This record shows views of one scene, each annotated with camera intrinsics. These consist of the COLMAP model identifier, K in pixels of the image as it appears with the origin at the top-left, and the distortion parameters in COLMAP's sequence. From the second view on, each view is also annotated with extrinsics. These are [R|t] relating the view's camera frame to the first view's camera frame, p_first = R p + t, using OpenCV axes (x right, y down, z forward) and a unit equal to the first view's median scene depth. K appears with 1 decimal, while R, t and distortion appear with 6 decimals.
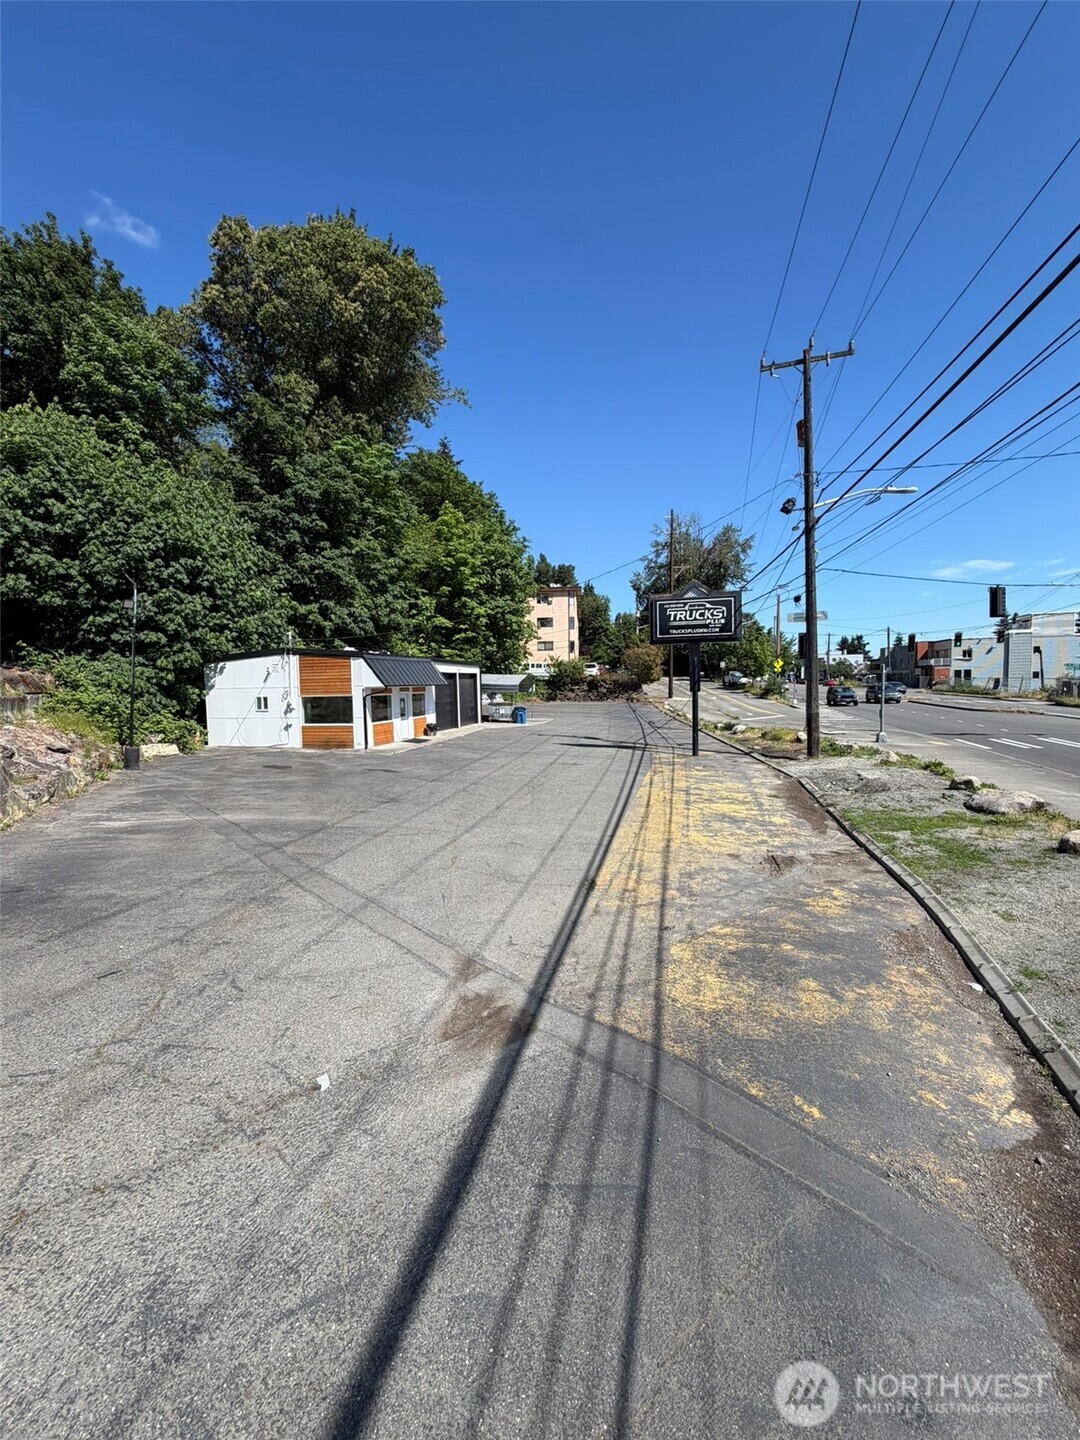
lens RADIAL K [[572.6, 0, 539.1], [0, 572.6, 716.6], [0, 0, 1]] dist [-0.000697, 0.000185]
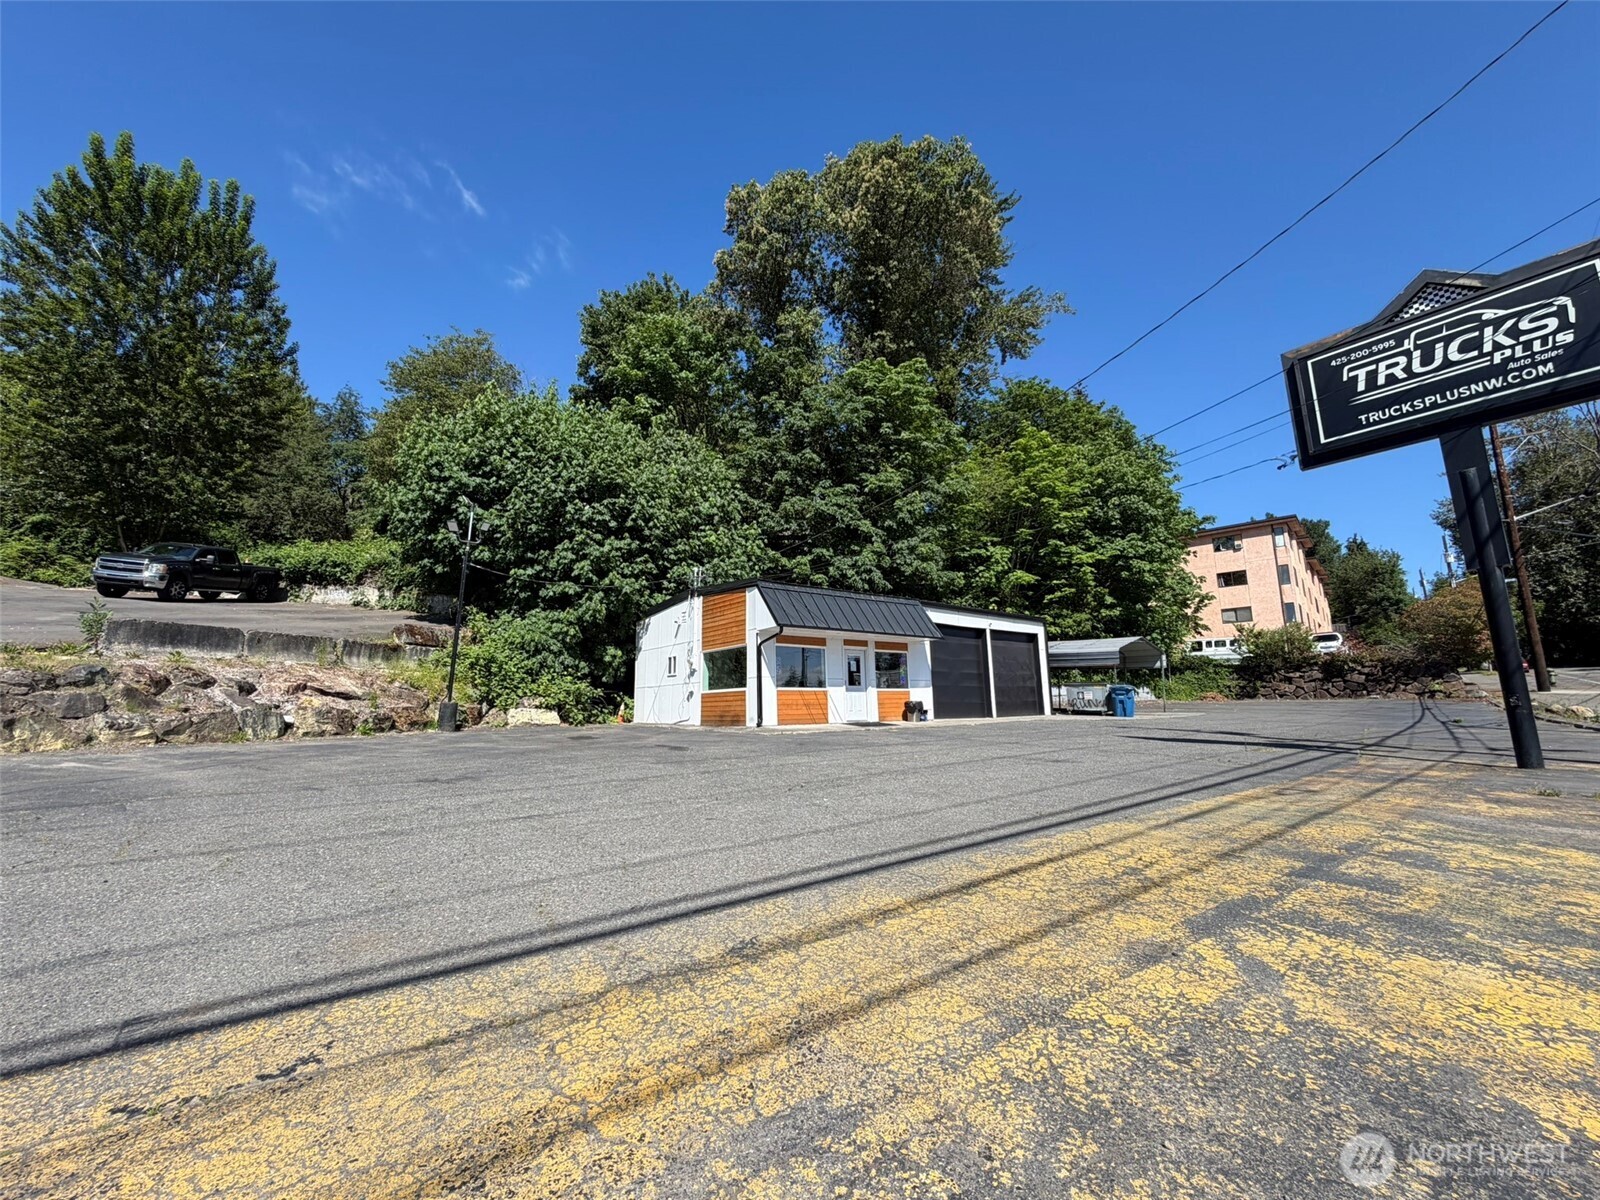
lens RADIAL K [[636.2, 0, 795.5], [0, 636.2, 599.1], [0, 0, 1]] dist [-0.000697, 0.000185]
pose [[0.784779, -0.101033, -0.611486, 0.165713], [-0.034461, 0.977984, -0.205815, 0.057911], [0.618817, 0.182591, 0.764019, 0.435920]]
